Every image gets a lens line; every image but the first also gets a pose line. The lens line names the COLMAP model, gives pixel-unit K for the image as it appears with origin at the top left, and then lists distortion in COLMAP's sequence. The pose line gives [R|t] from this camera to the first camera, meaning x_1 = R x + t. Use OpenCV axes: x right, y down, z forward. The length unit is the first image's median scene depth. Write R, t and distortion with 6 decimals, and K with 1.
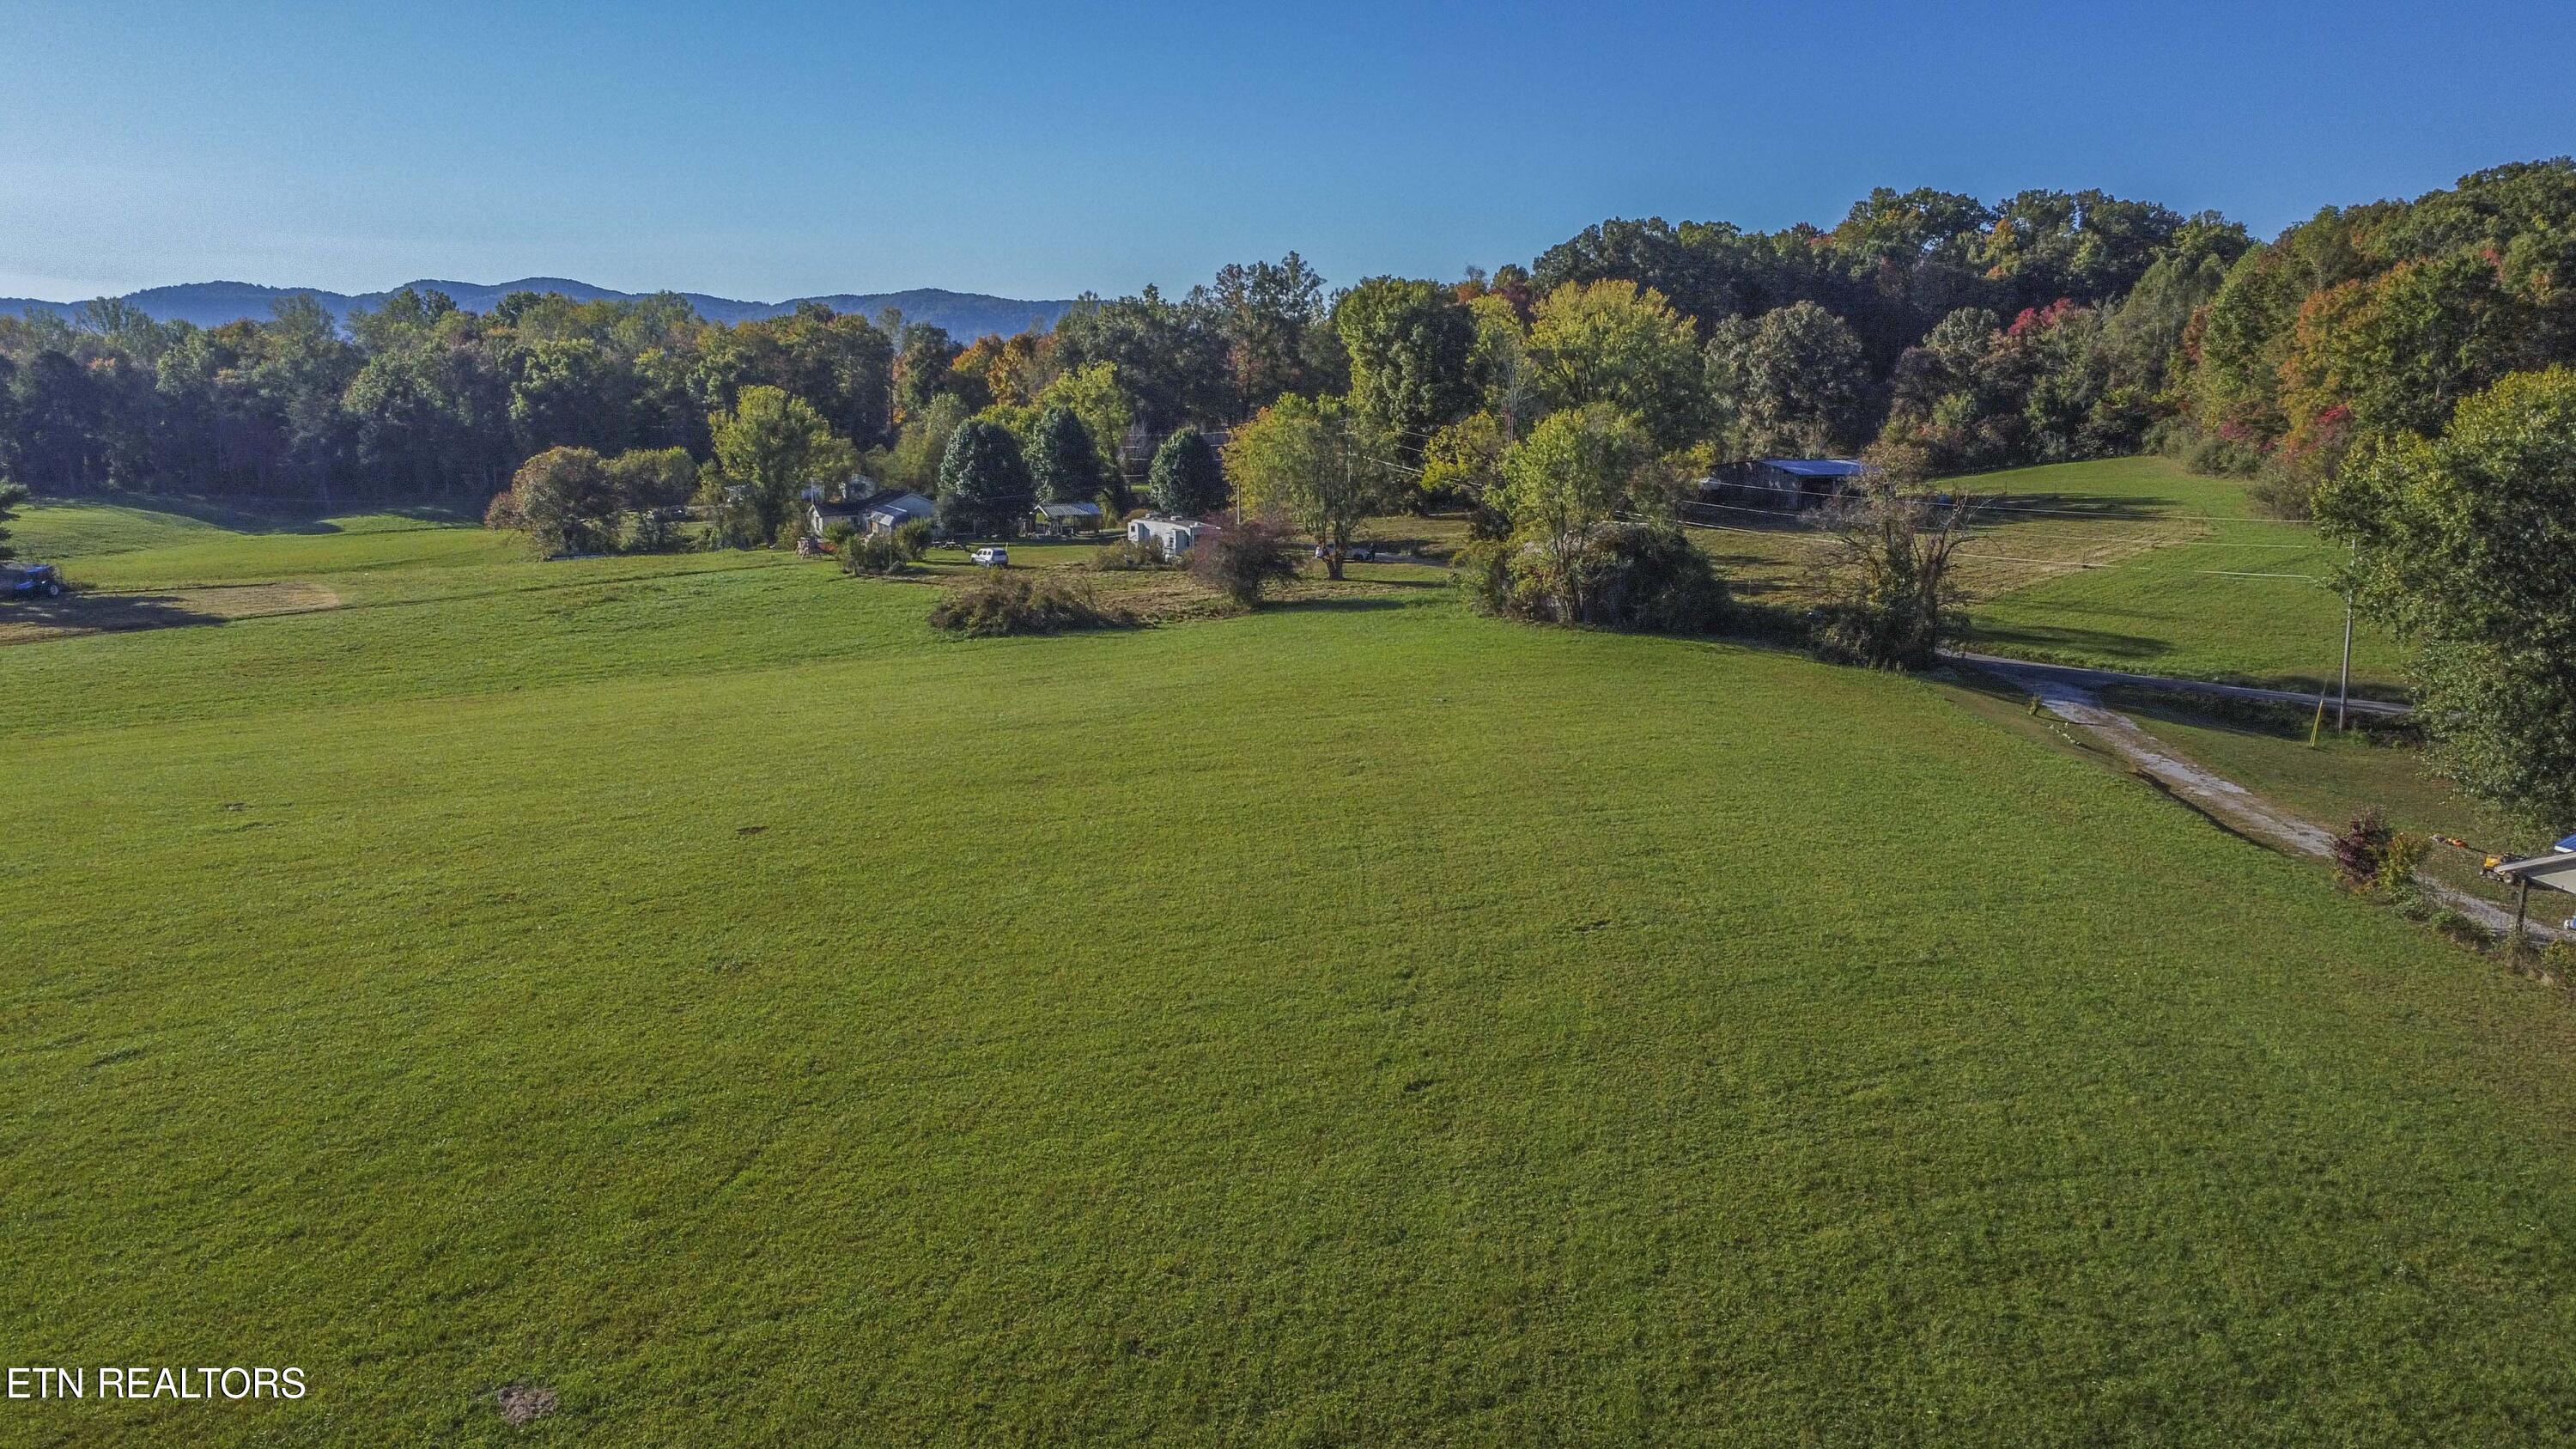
lens RADIAL K [[1909.0, 0, 1300.0], [0, 1909.0, 699.7], [0, 0, 1]] dist [-0.124060, 0.185145]
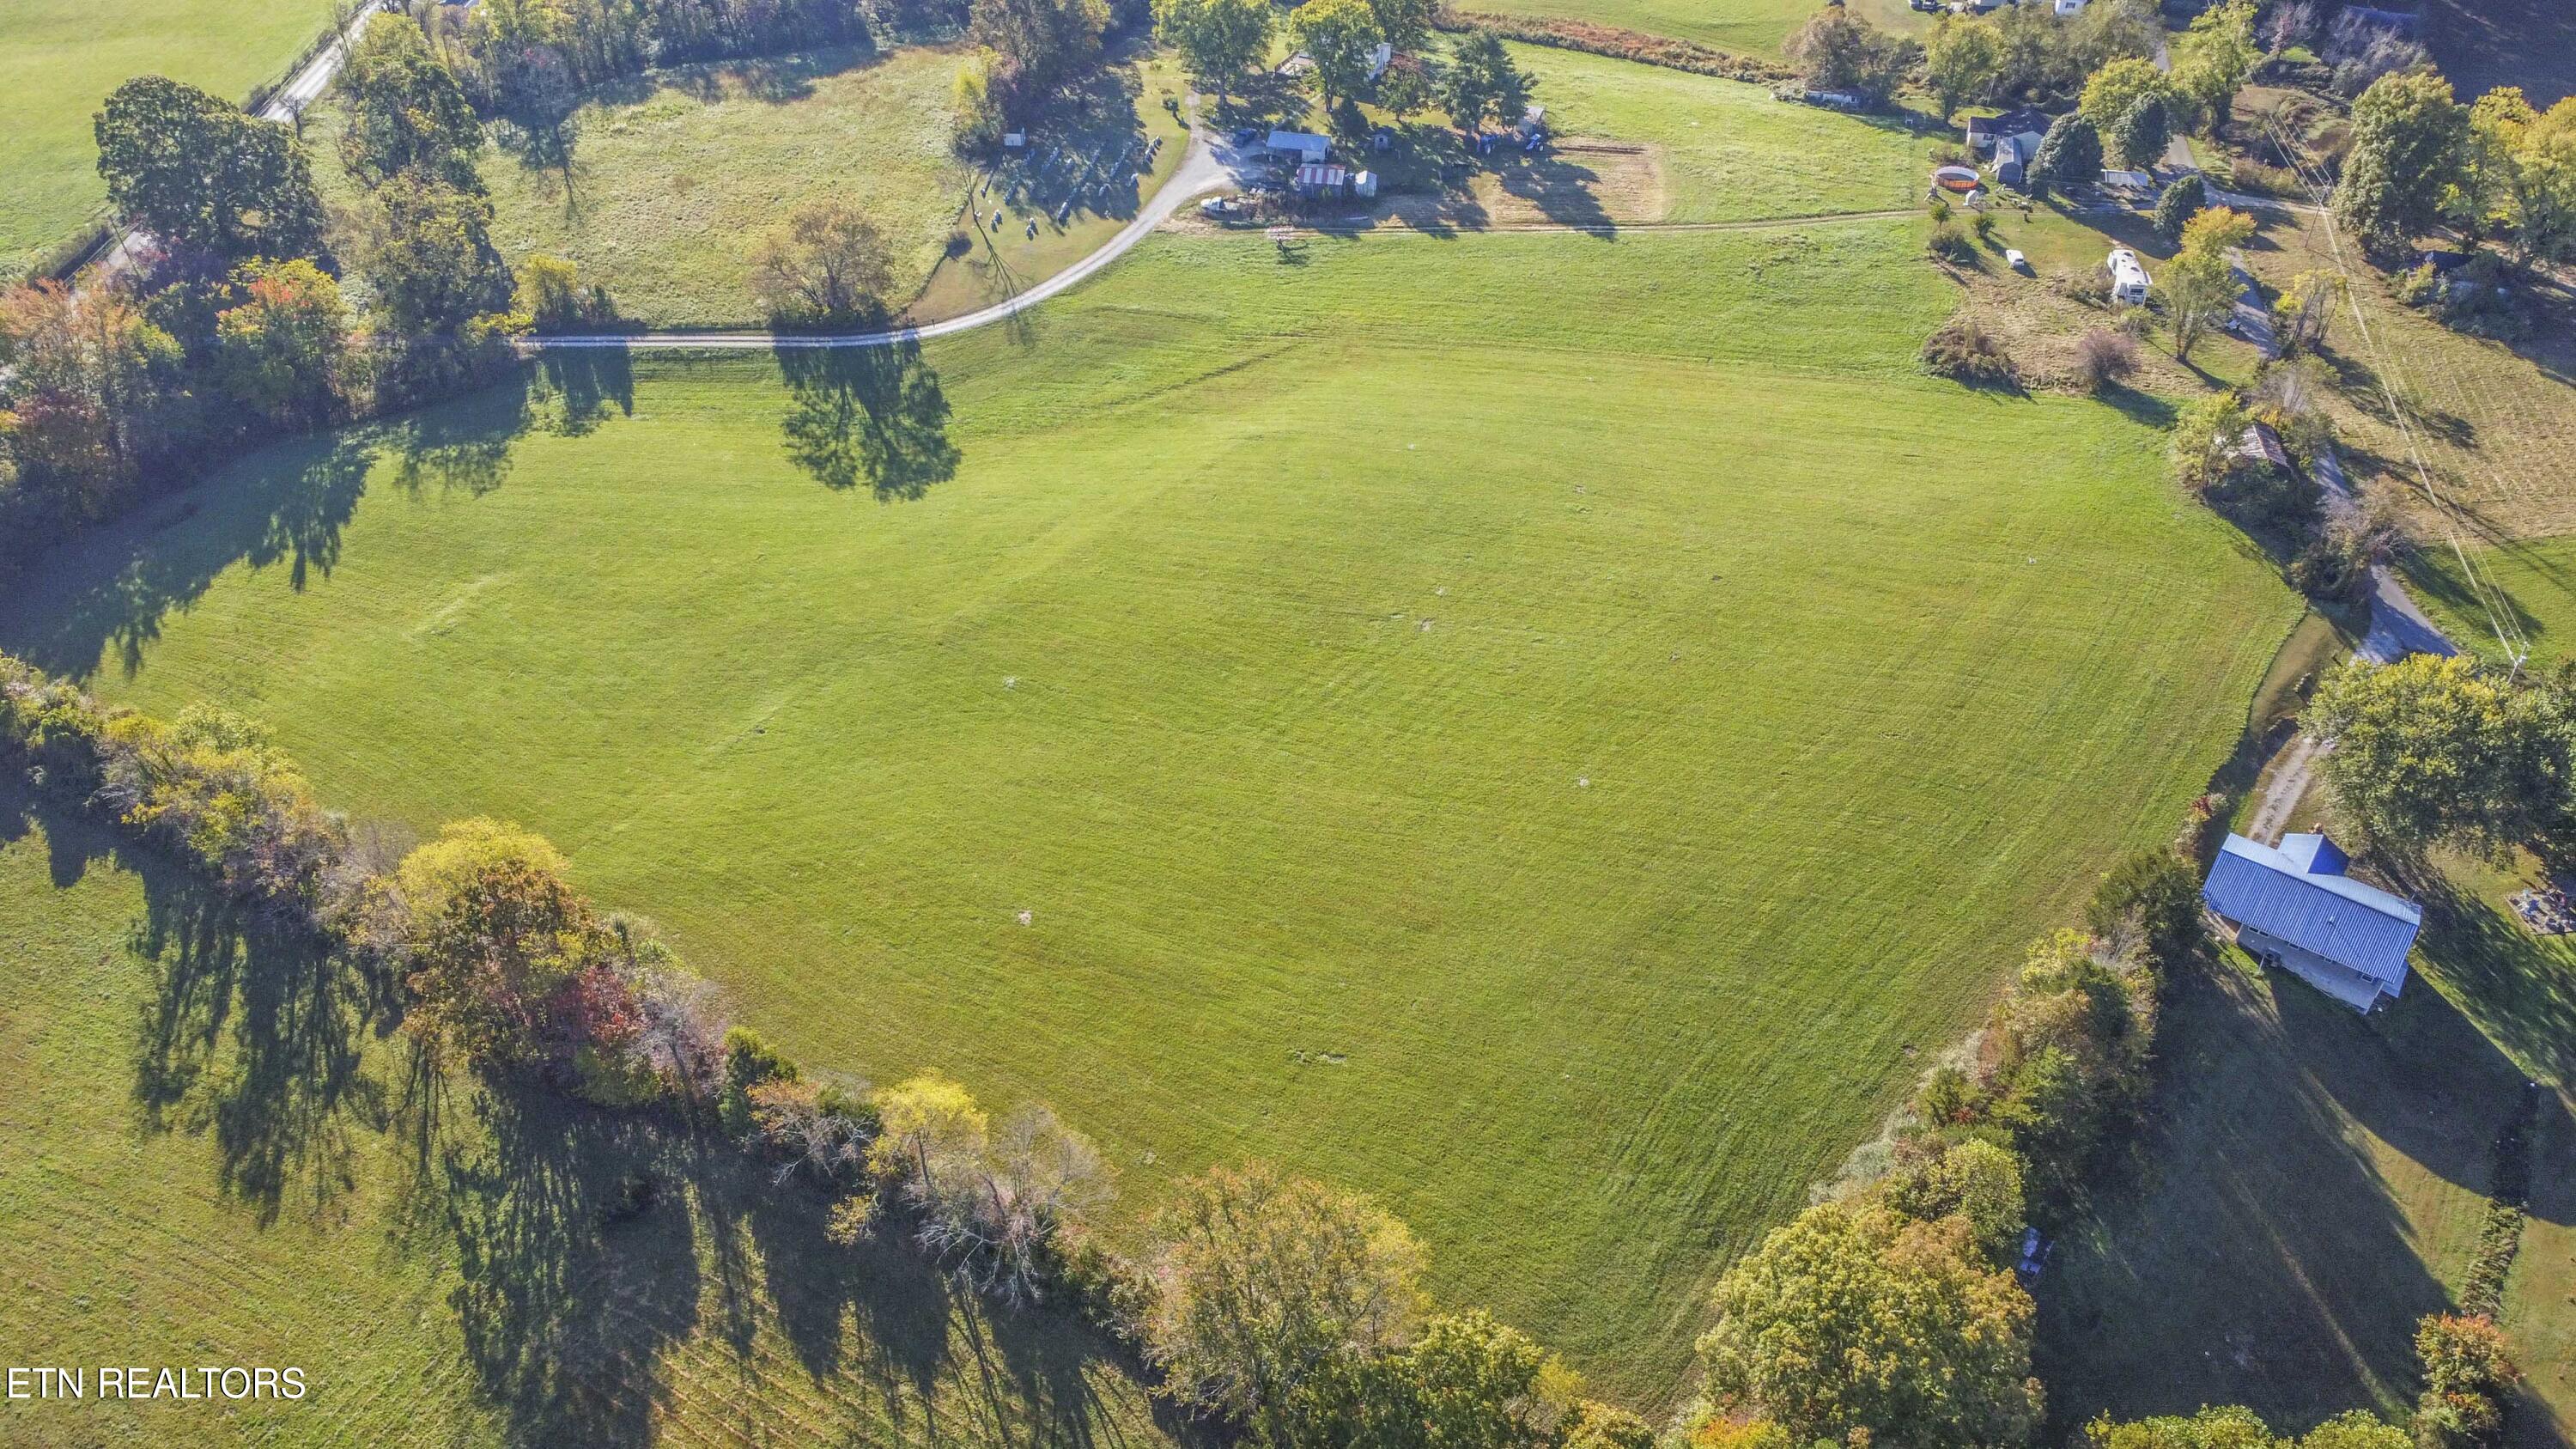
lens RADIAL K [[1909.0, 0, 1291.9], [0, 1909.0, 733.8], [0, 0, 1]] dist [-0.124060, 0.185145]
pose [[0.763886, 0.410923, -0.497615, 0.305487], [-0.098000, 0.835995, 0.539915, -0.487120], [0.637867, -0.363667, 0.678875, -0.610034]]
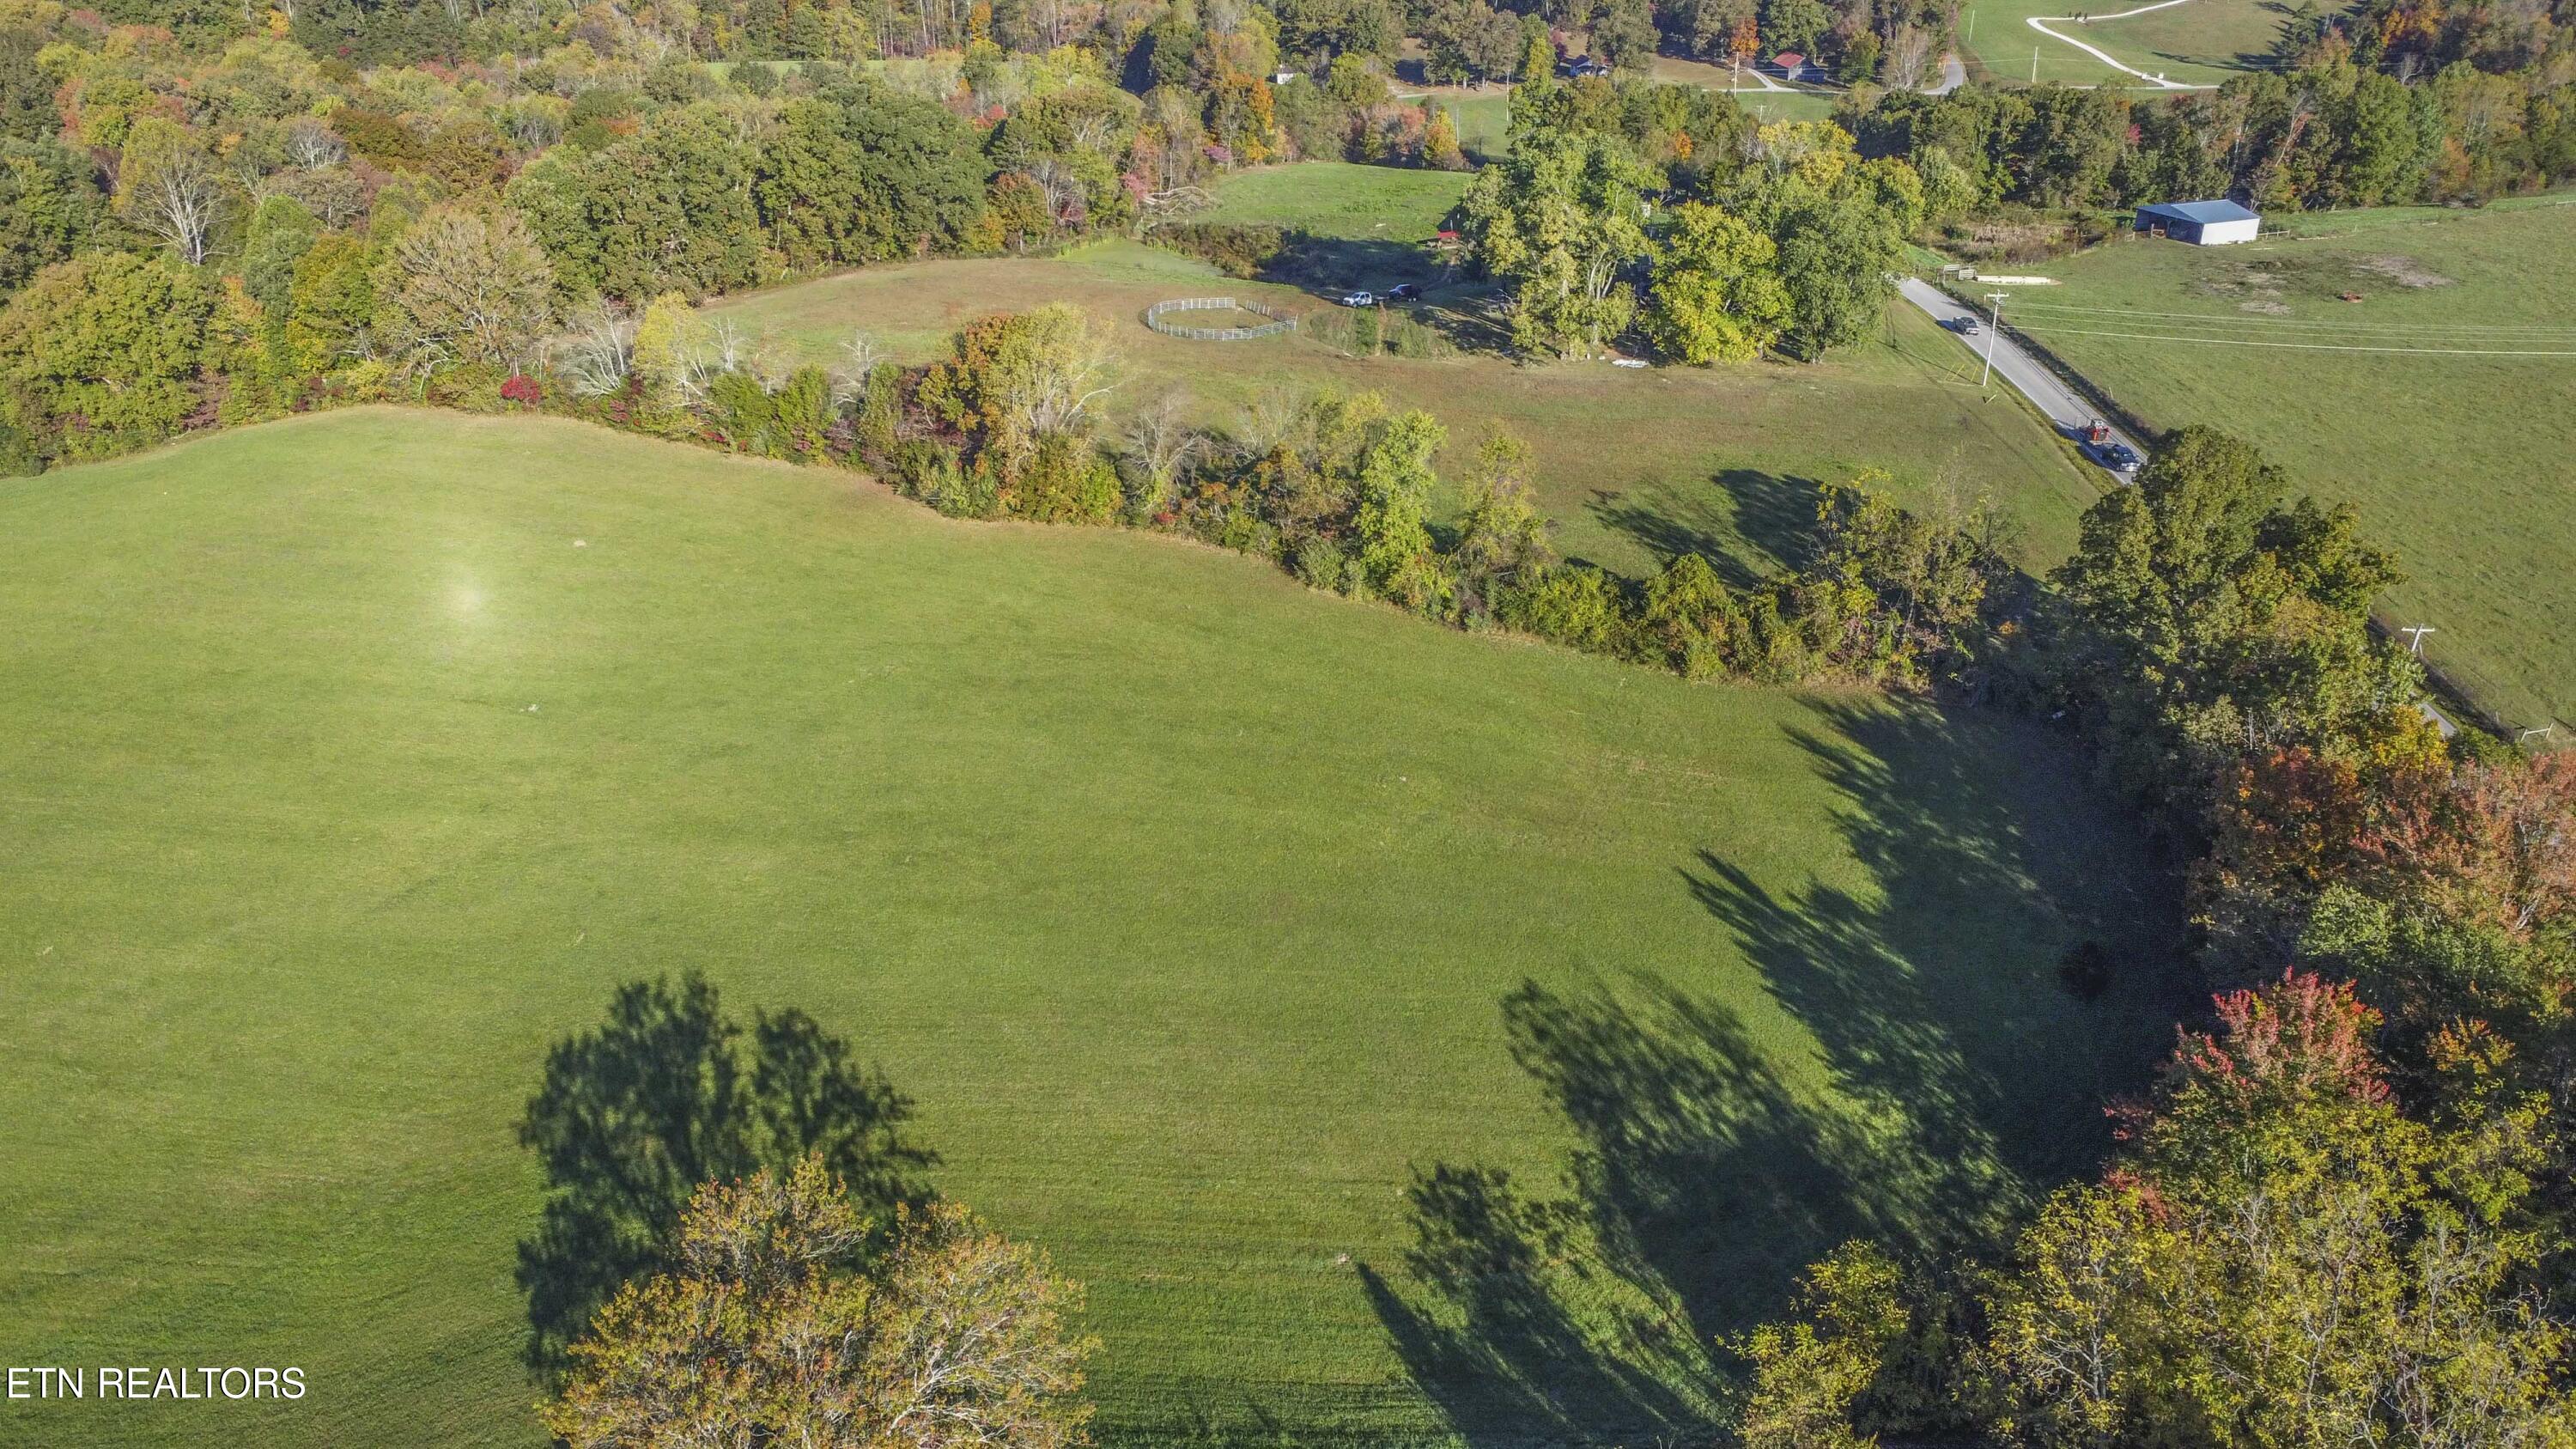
lens RADIAL K [[1909.0, 0, 1307.3], [0, 1909.0, 736.8], [0, 0, 1]] dist [-0.124060, 0.185145]
pose [[-0.810708, -0.262319, 0.523394, -1.051697], [0.097893, 0.820677, 0.562945, -0.323916], [-0.577209, 0.507621, -0.639650, 0.359977]]
